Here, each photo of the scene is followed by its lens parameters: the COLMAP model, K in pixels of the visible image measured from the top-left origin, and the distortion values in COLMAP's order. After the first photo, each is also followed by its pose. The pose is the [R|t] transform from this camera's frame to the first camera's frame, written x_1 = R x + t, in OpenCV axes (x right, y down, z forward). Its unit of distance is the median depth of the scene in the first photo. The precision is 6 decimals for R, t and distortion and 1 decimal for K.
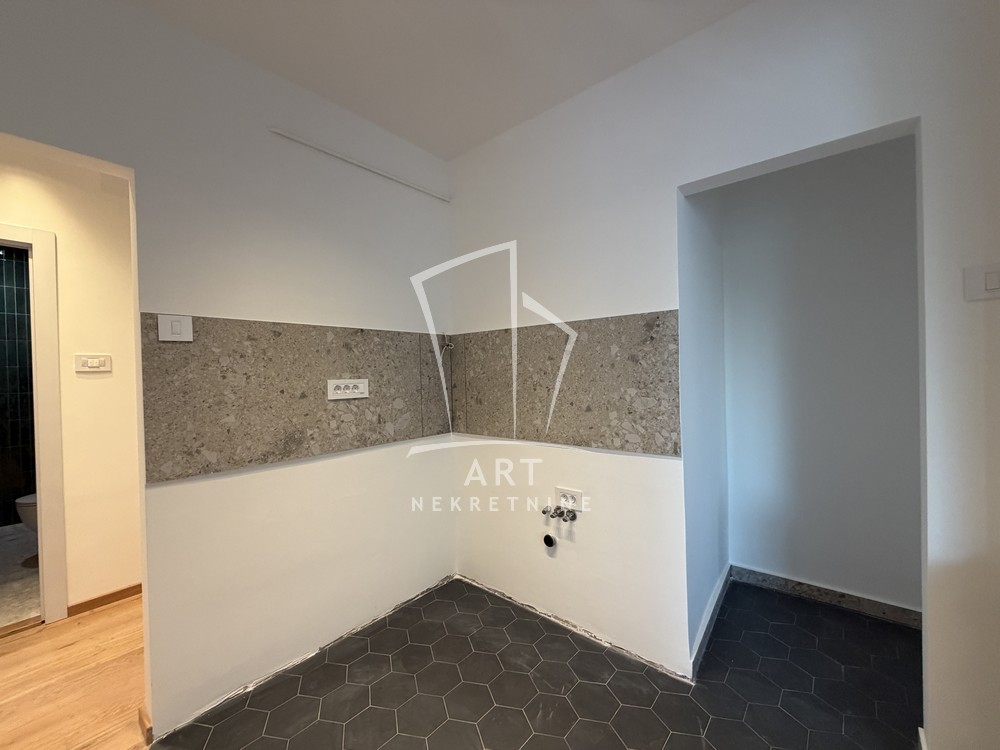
lens RADIAL K [[398.7, 0, 497.1], [0, 398.7, 377.5], [0, 0, 1]] dist [0.001243, 0.000200]
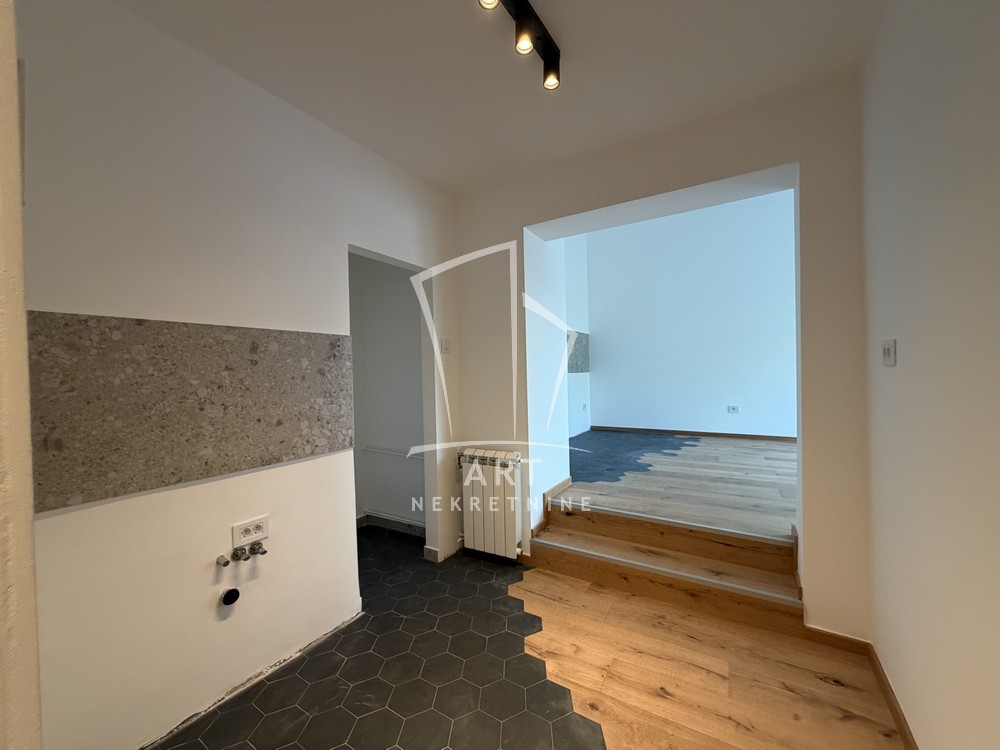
lens RADIAL K [[398.7, 0, 497.1], [0, 398.7, 377.5], [0, 0, 1]] dist [0.001243, 0.000200]
pose [[-0.138731, 0.013234, 0.990242, -0.831182], [0.037104, 0.999278, -0.008157, -0.002966], [-0.989635, 0.035610, -0.139122, 0.638991]]
